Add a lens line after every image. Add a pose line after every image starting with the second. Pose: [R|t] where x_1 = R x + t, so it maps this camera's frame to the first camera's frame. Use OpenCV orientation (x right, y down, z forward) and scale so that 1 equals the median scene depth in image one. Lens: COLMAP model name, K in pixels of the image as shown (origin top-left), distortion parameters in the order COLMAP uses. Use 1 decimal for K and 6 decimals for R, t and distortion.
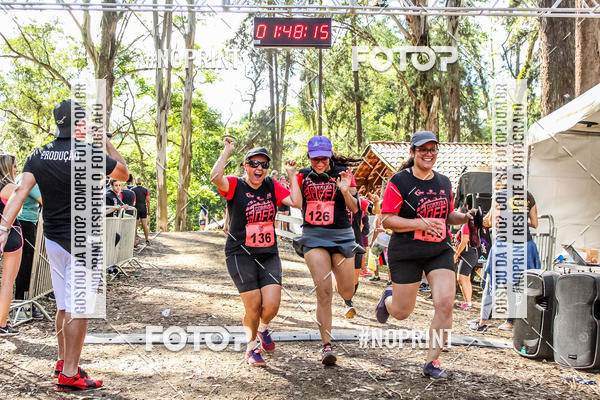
lens RADIAL K [[931.1, 0, 297.7], [0, 931.1, 207.6], [0, 0, 1]] dist [-0.034294, 0.111088]
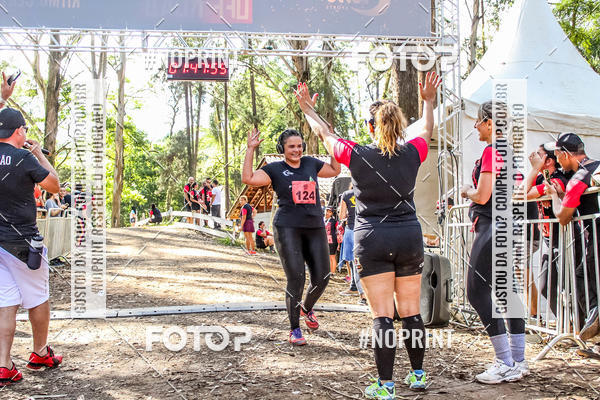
lens RADIAL K [[726.3, 0, 296.4], [0, 726.3, 199.1], [0, 0, 1]] dist [-0.089340, 0.152538]
pose [[0.991026, -0.015146, 0.132806, -0.013722], [0.016479, 0.999824, -0.008942, -0.000151], [-0.132647, 0.011050, 0.991102, 0.006595]]
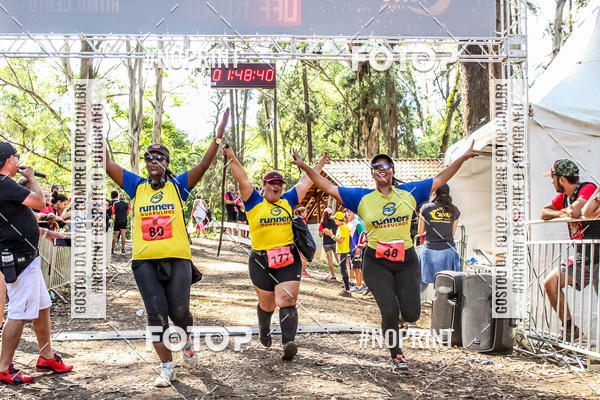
lens RADIAL K [[737.4, 0, 283.5], [0, 737.4, 217.2], [0, 0, 1]] dist [-0.043681, 0.002635]
pose [[0.998420, -0.012970, 0.054683, -0.016506], [0.013797, 0.999796, -0.014778, 0.014965], [-0.054480, 0.015509, 0.998394, 0.104392]]
